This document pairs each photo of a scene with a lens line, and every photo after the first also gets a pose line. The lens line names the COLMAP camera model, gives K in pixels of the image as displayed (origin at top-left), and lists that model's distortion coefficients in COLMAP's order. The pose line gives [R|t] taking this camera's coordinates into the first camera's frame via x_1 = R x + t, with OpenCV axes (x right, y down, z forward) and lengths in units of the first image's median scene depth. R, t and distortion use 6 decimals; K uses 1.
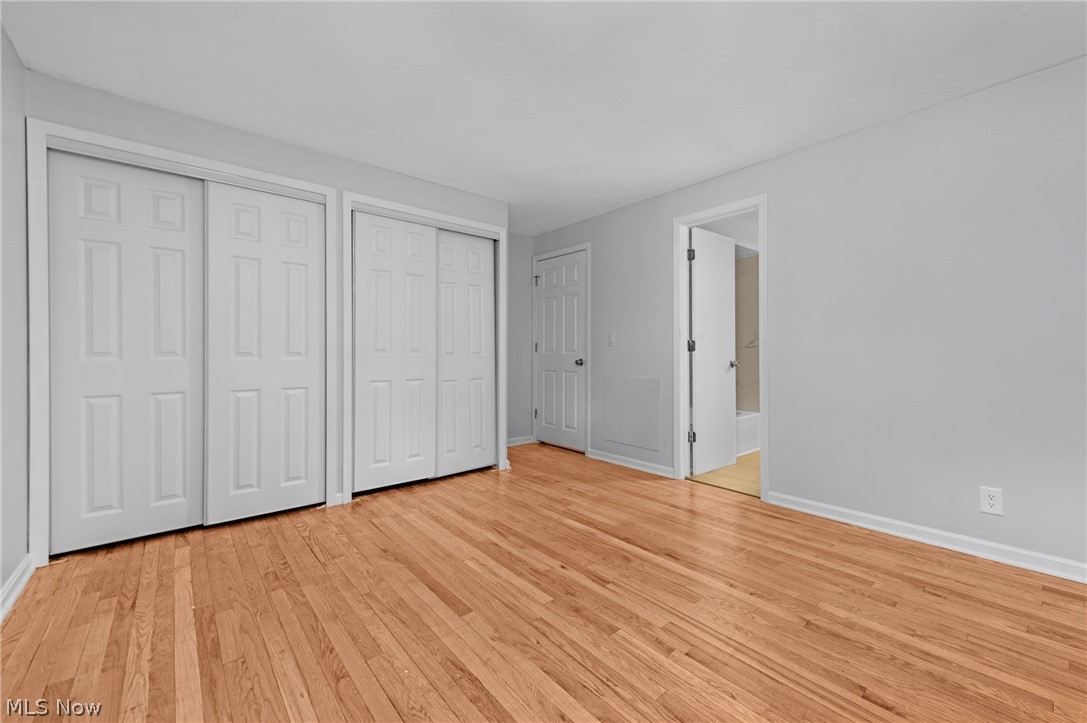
lens RADIAL K [[443.9, 0, 557.1], [0, 443.9, 362.5], [0, 0, 1]] dist [0.020636, -0.000038]
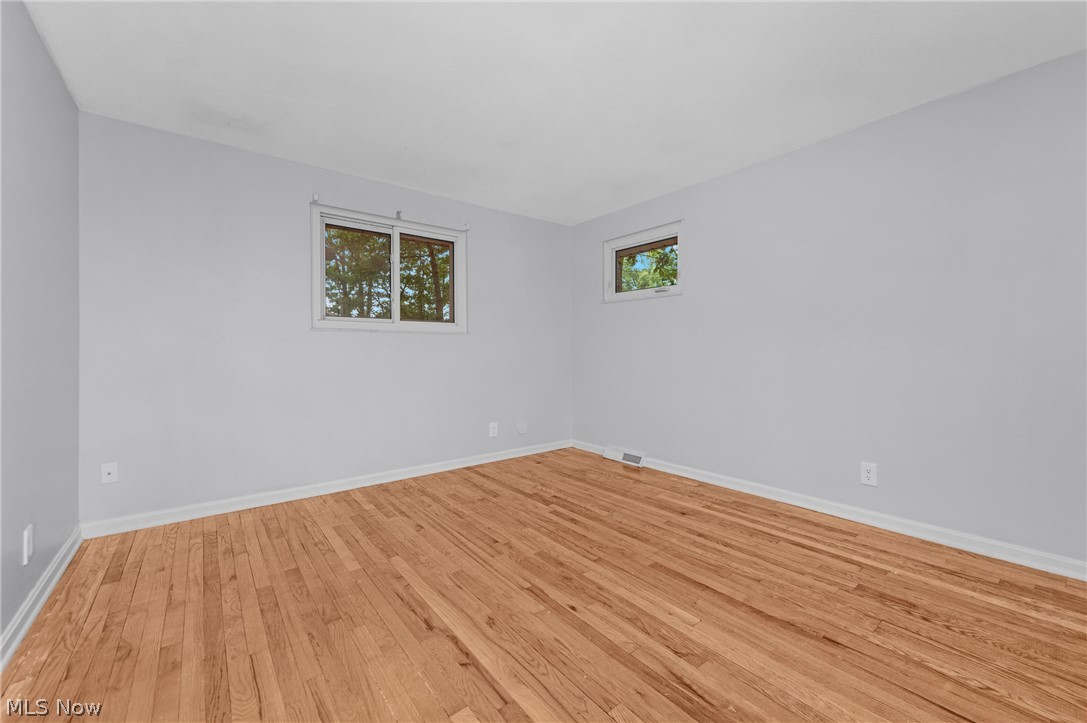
lens RADIAL K [[443.9, 0, 557.1], [0, 443.9, 362.5], [0, 0, 1]] dist [0.020636, -0.000038]
pose [[-0.999297, 0.003047, 0.037375, 0.012598], [0.004894, 0.998766, 0.049424, -0.053486], [-0.037179, 0.049572, -0.998078, 2.030533]]
